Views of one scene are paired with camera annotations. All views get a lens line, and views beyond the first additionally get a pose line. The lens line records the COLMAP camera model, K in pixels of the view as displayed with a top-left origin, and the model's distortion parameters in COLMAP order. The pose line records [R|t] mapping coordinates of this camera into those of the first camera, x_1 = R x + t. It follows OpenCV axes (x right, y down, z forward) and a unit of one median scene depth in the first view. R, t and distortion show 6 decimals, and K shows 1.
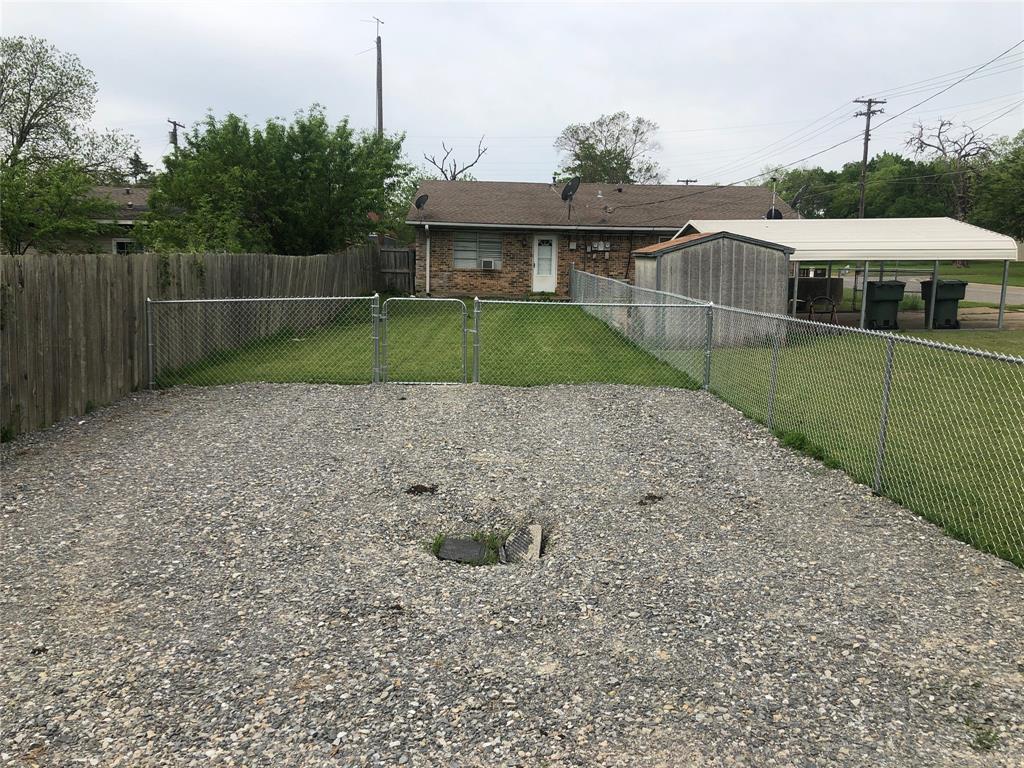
lens RADIAL K [[832.5, 0, 510.5], [0, 832.5, 389.0], [0, 0, 1]] dist [0.105778, 0.000244]
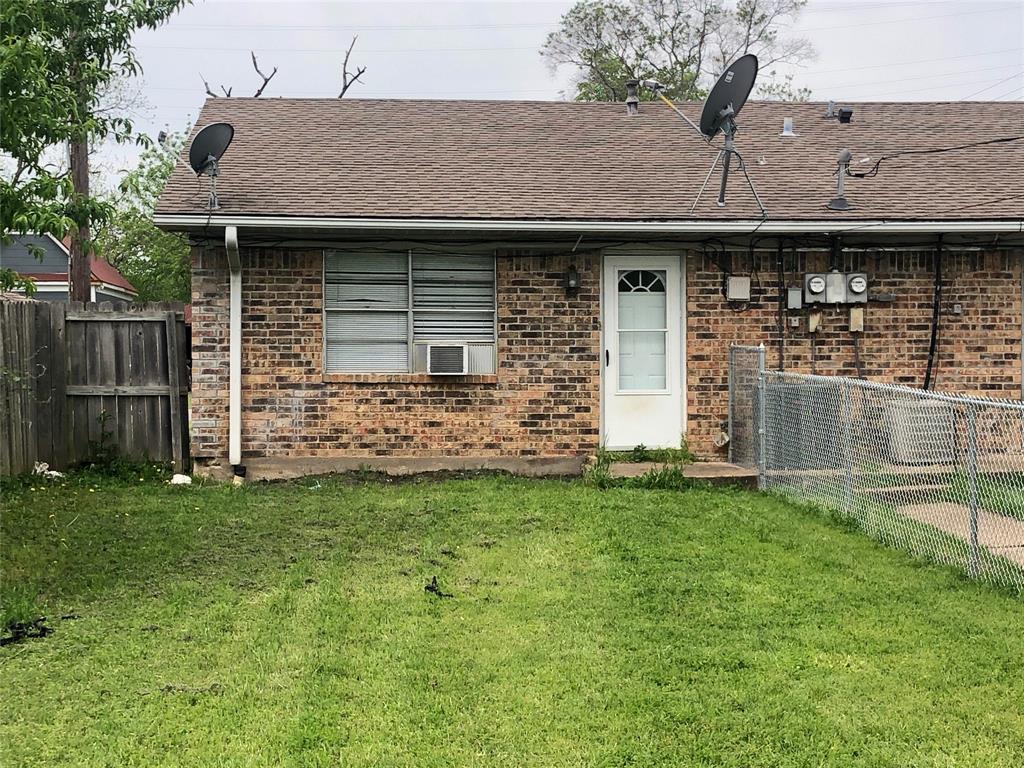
lens RADIAL K [[1871.6, 0, 513.4], [0, 1871.6, 382.2], [0, 0, 1]] dist [0.068241, 0.000000]
pose [[0.997868, -0.024312, 0.060569, -0.043272], [0.031967, 0.991155, -0.128805, -0.058200], [-0.056901, 0.130467, 0.989818, 0.366233]]
